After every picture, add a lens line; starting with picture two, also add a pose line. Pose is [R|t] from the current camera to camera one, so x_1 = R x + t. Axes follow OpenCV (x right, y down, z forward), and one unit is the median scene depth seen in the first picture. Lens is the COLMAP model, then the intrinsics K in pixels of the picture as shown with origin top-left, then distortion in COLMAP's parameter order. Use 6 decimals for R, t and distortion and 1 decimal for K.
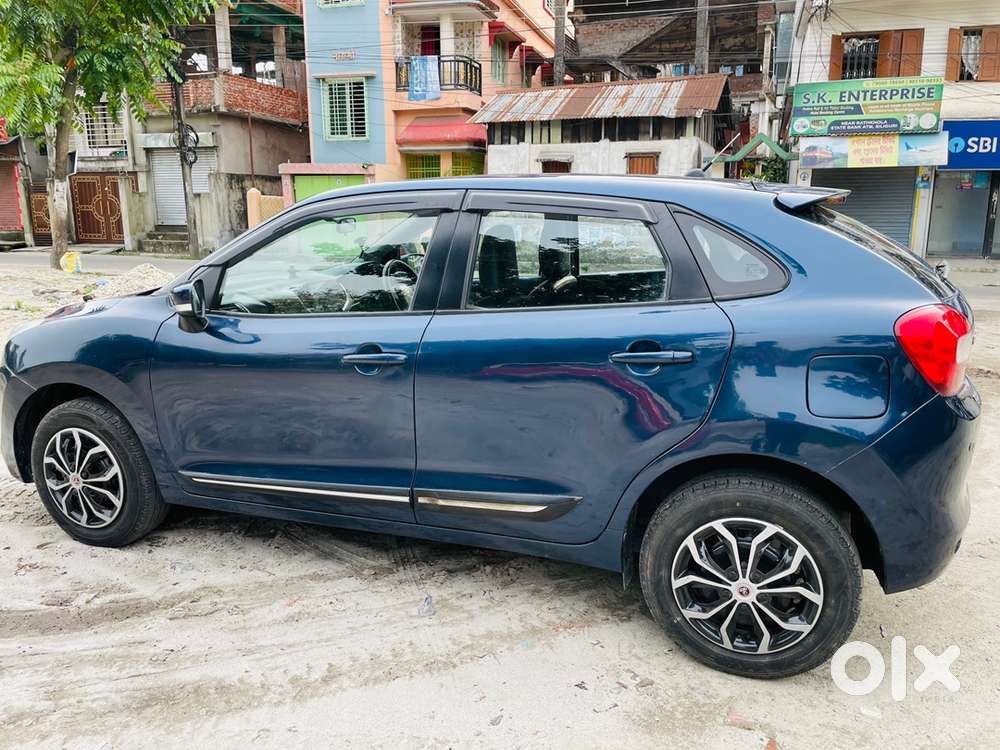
lens RADIAL K [[753.0, 0, 500.0], [0, 753.0, 375.0], [0, 0, 1]] dist [0.089880, -0.126138]
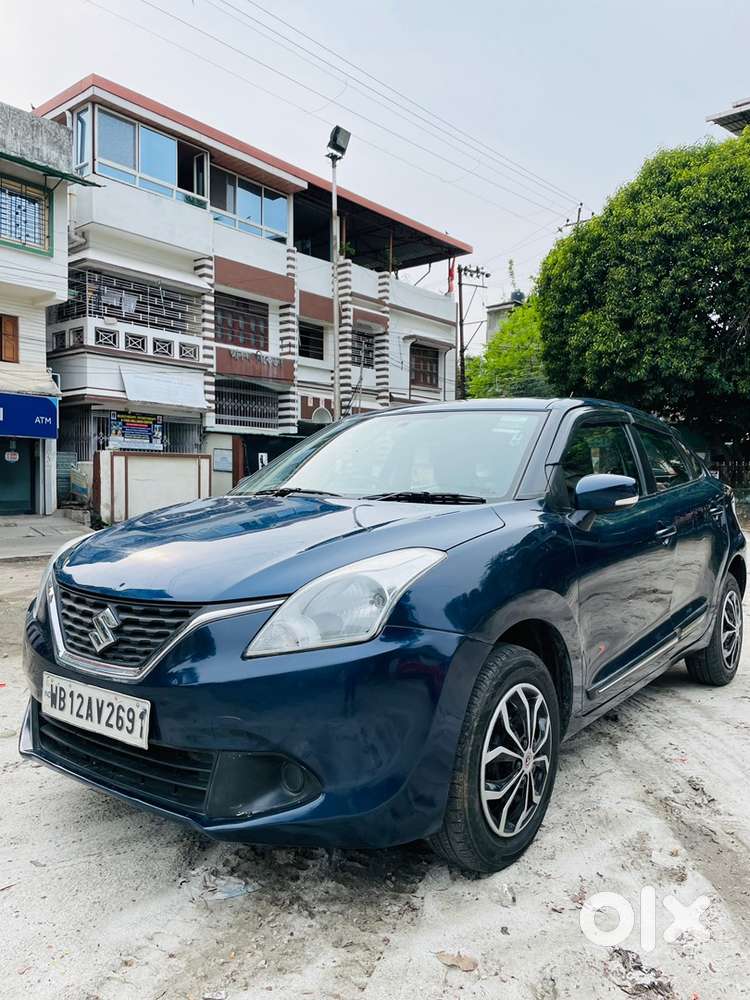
lens RADIAL K [[753.5, 0, 367.3], [0, 753.5, 498.5], [0, 0, 1]] dist [0.090251, -0.126711]
pose [[0.303950, -0.019082, 0.952497, -0.246800], [0.201655, 0.978434, -0.044749, -0.019109], [-0.931101, 0.205677, 0.301243, 0.170519]]
